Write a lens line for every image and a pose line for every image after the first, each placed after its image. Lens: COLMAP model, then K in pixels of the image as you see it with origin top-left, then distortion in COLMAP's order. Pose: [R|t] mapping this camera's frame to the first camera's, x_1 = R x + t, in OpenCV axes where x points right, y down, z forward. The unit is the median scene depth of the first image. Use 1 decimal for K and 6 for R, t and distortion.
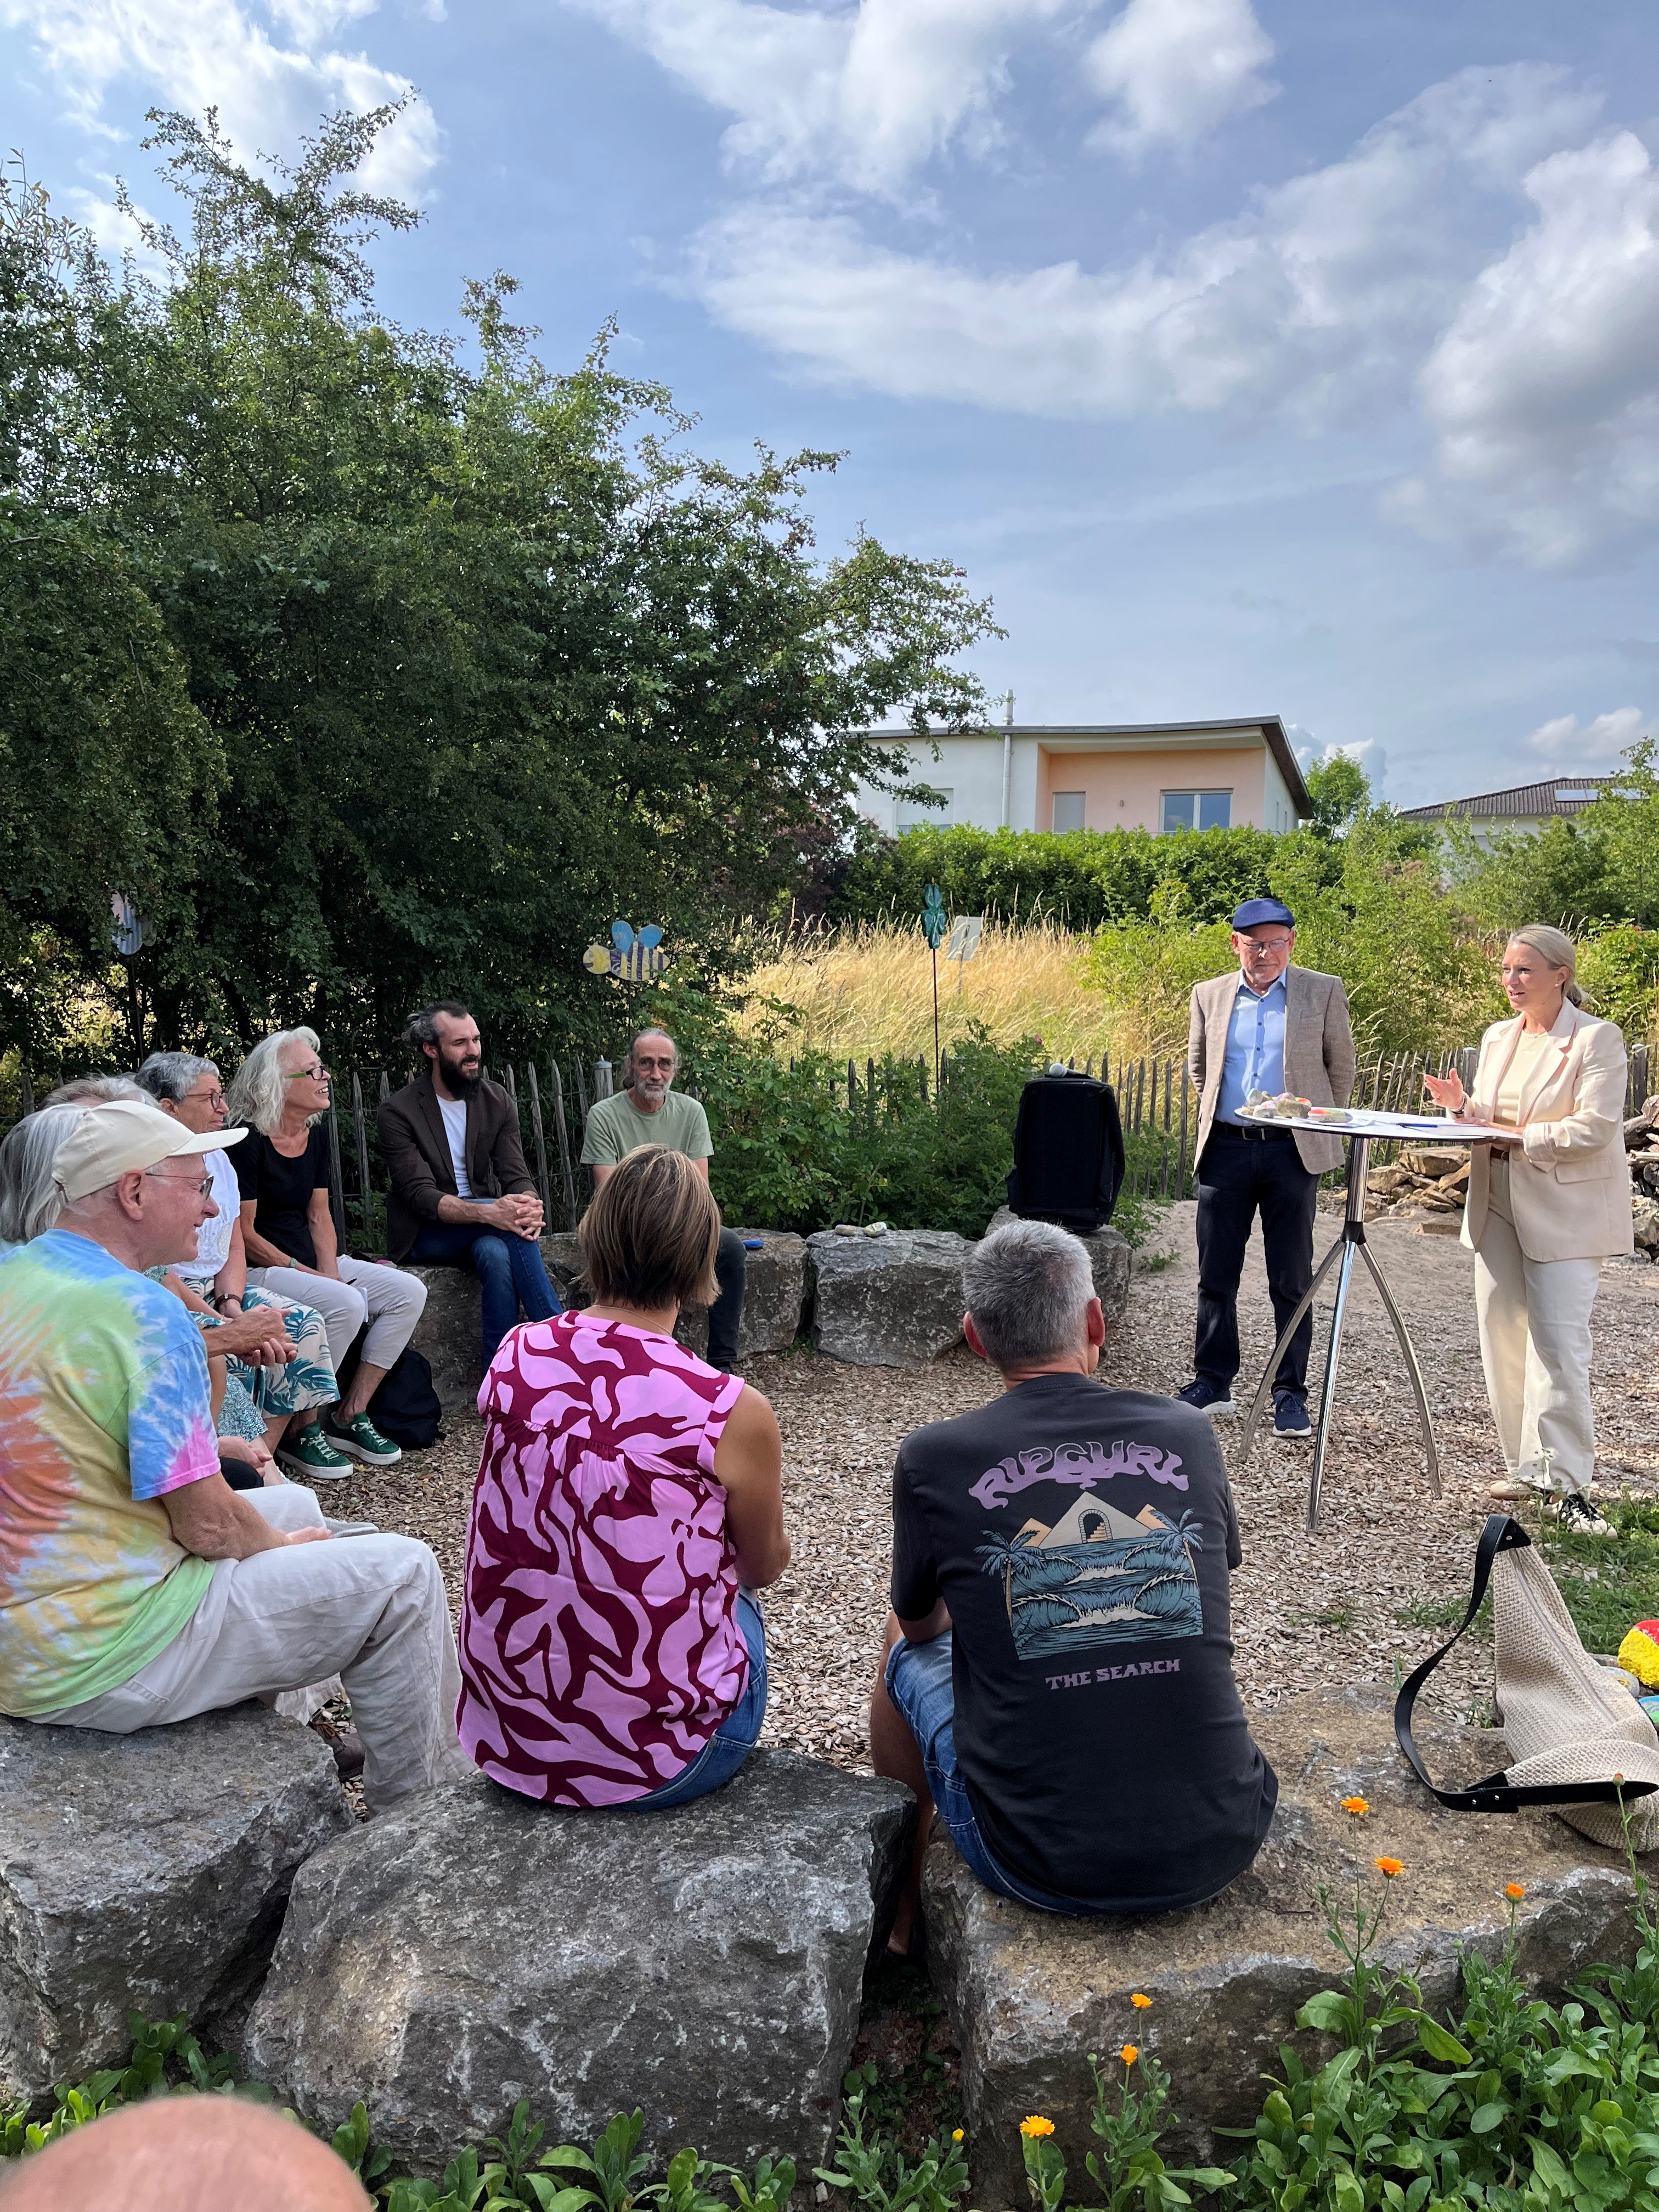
lens RADIAL K [[1659.4, 0, 829.5], [0, 1659.4, 1106.0], [0, 0, 1]] dist [0.094091, -0.126982]
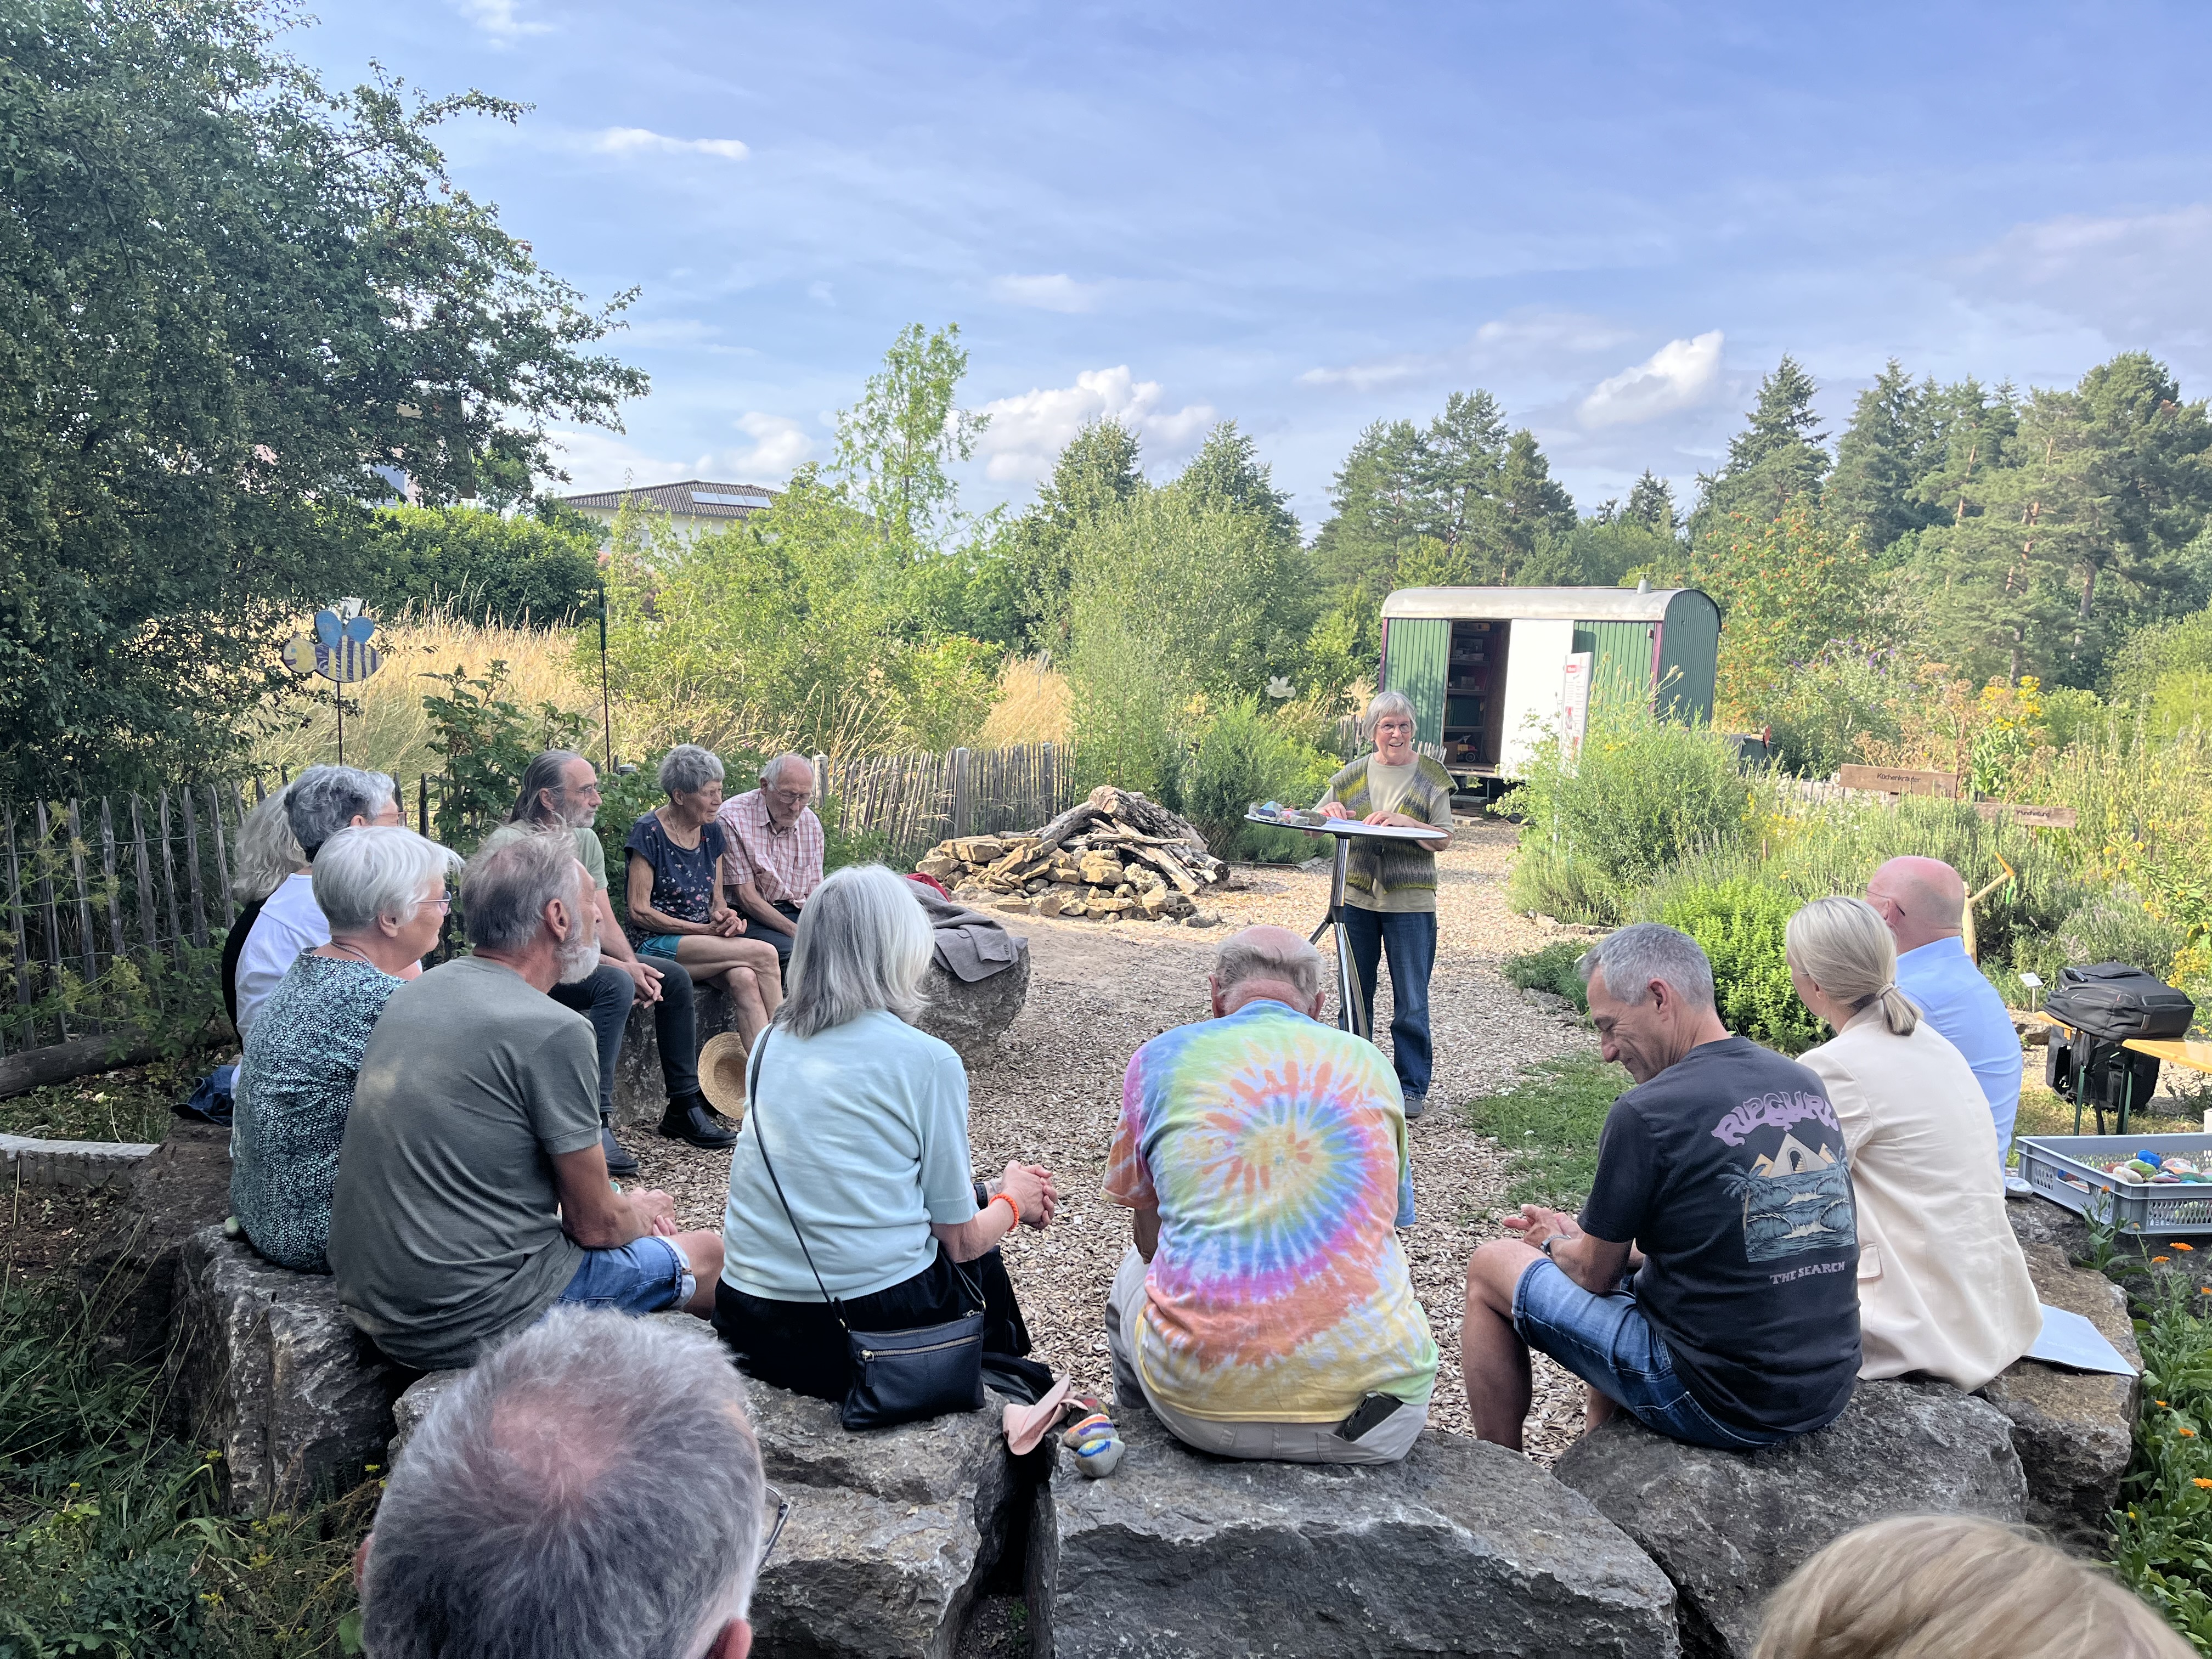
lens RADIAL K [[1659.4, 0, 1102.9], [0, 1659.4, 814.0], [0, 0, 1]] dist [0.094091, -0.126982]
pose [[0.776887, -0.031883, 0.628833, -0.457619], [0.022568, 0.999485, 0.022795, -0.024075], [-0.629236, -0.003518, 0.777207, 0.118235]]
